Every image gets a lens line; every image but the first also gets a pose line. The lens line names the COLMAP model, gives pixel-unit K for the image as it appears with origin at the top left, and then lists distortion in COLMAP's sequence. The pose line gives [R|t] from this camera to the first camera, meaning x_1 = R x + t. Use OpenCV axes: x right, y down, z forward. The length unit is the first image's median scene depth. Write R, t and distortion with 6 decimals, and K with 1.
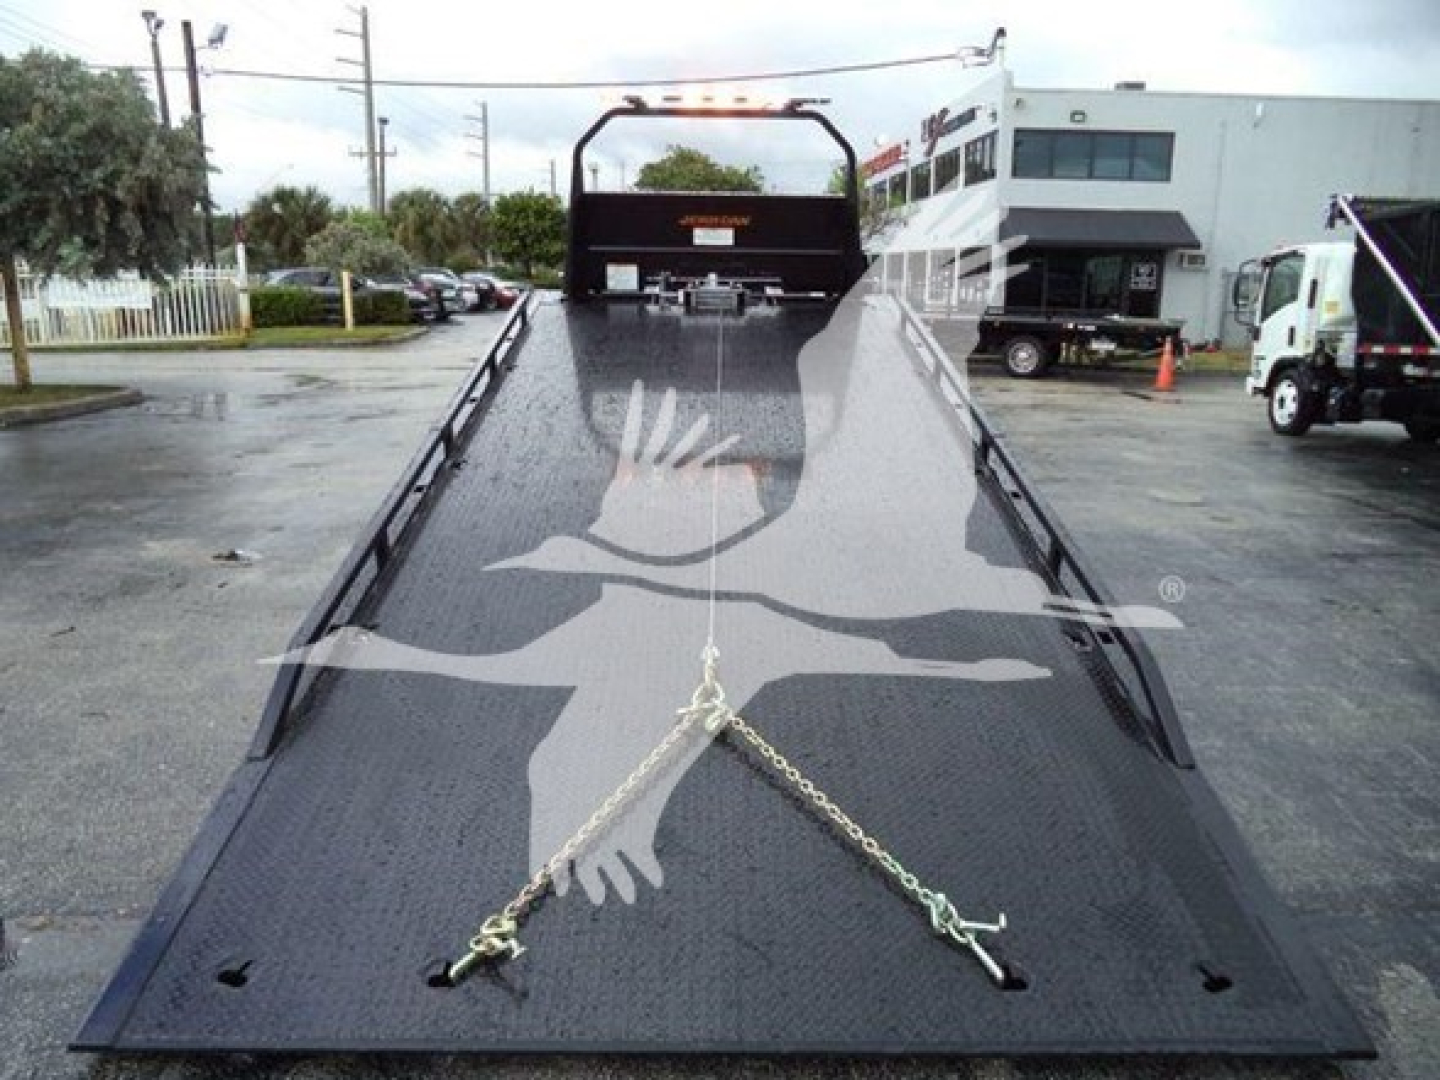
lens RADIAL K [[1182.6, 0, 726.3], [0, 1182.6, 539.1], [0, 0, 1]] dist [-0.016975, -0.015903]
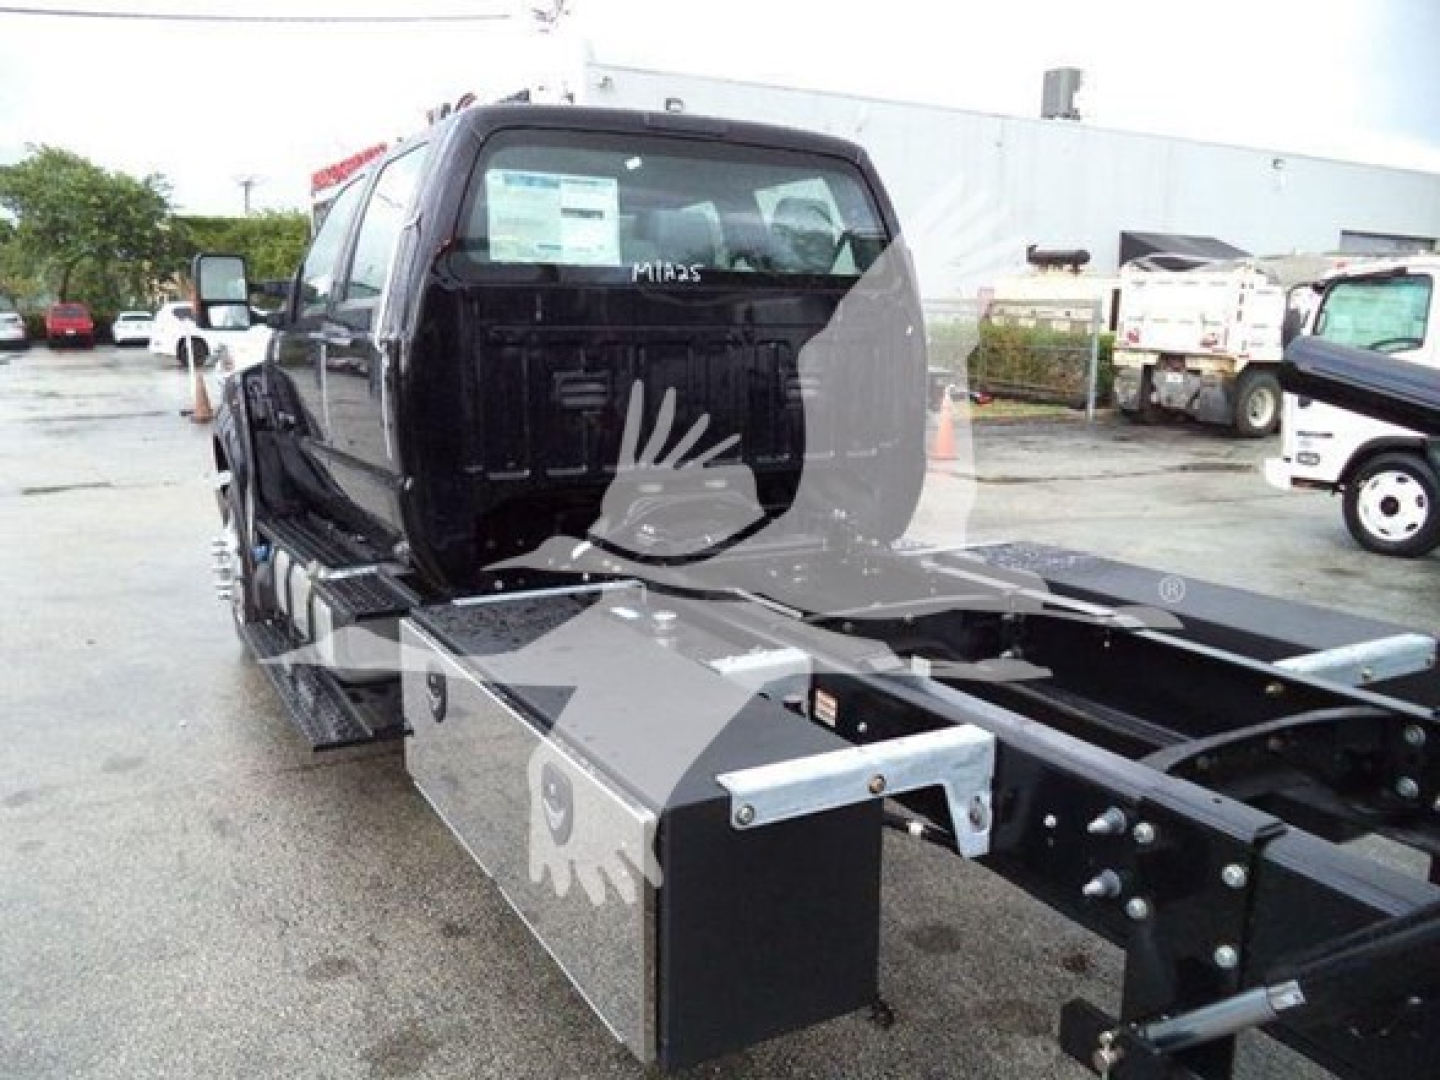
lens RADIAL K [[1182.6, 0, 712.3], [0, 1182.6, 538.6], [0, 0, 1]] dist [-0.016975, -0.015903]
pose [[0.884277, -0.098362, 0.456485, -0.145077], [0.108875, 0.994050, 0.003288, -0.143960], [-0.454093, 0.046792, 0.889725, 0.617903]]
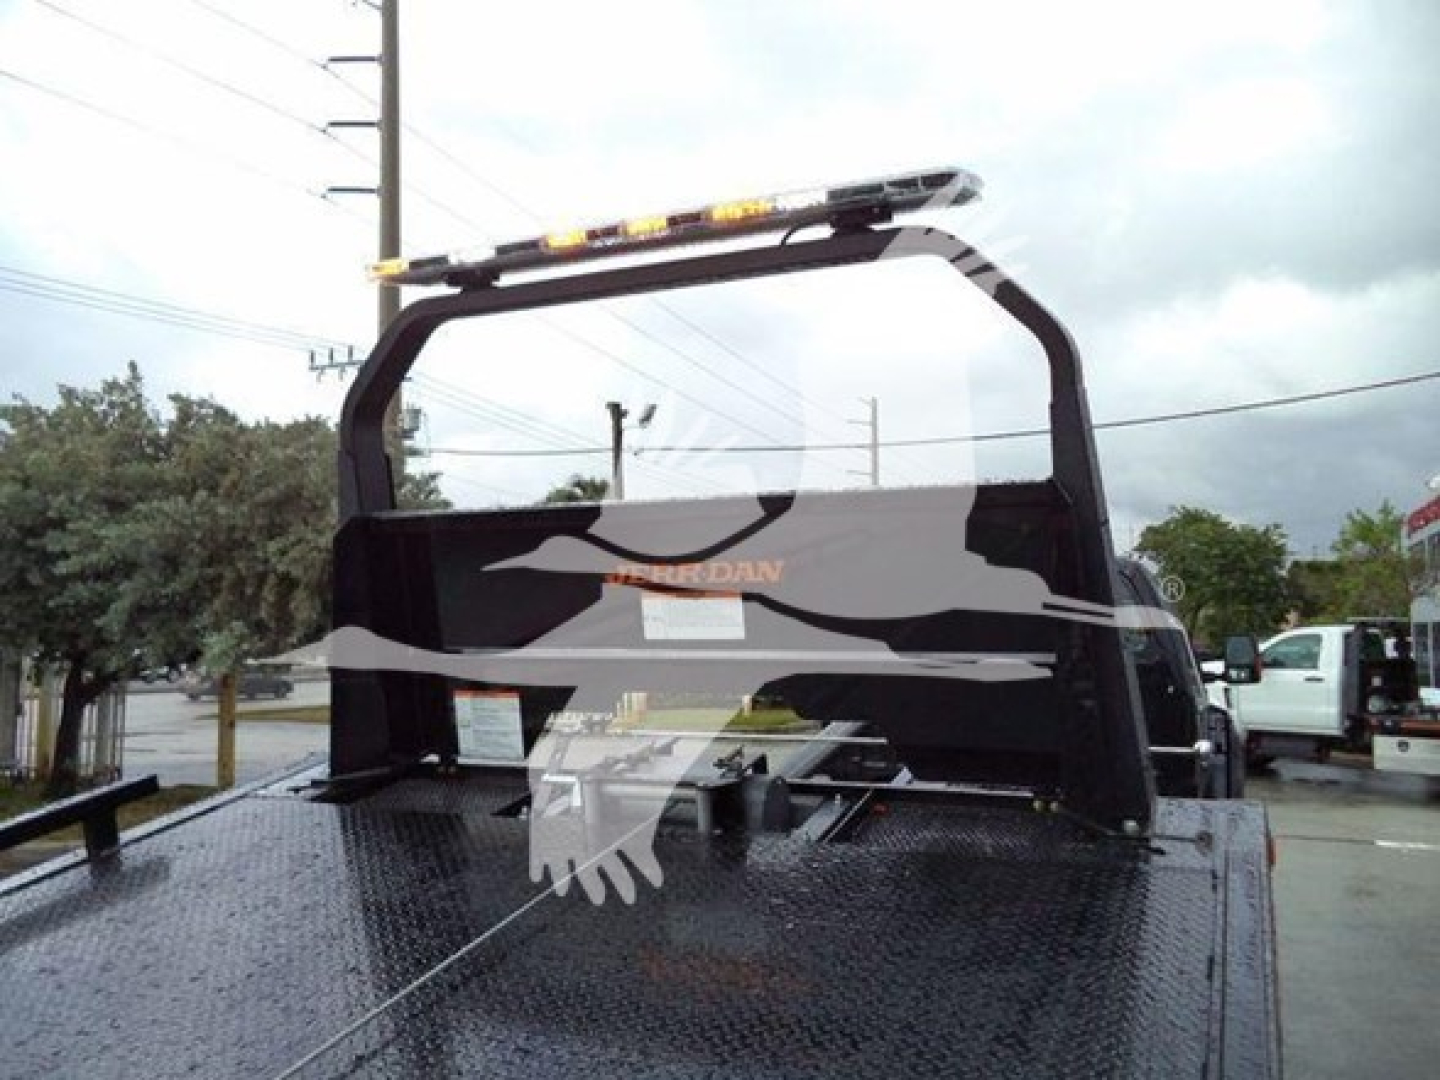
lens RADIAL K [[1182.6, 0, 734.4], [0, 1182.6, 515.6], [0, 0, 1]] dist [-0.016975, -0.015903]
pose [[0.909959, -0.050610, -0.411599, 0.088884], [-0.084766, 0.948870, -0.304073, -0.111716], [0.405943, 0.311583, 0.859143, 0.427798]]
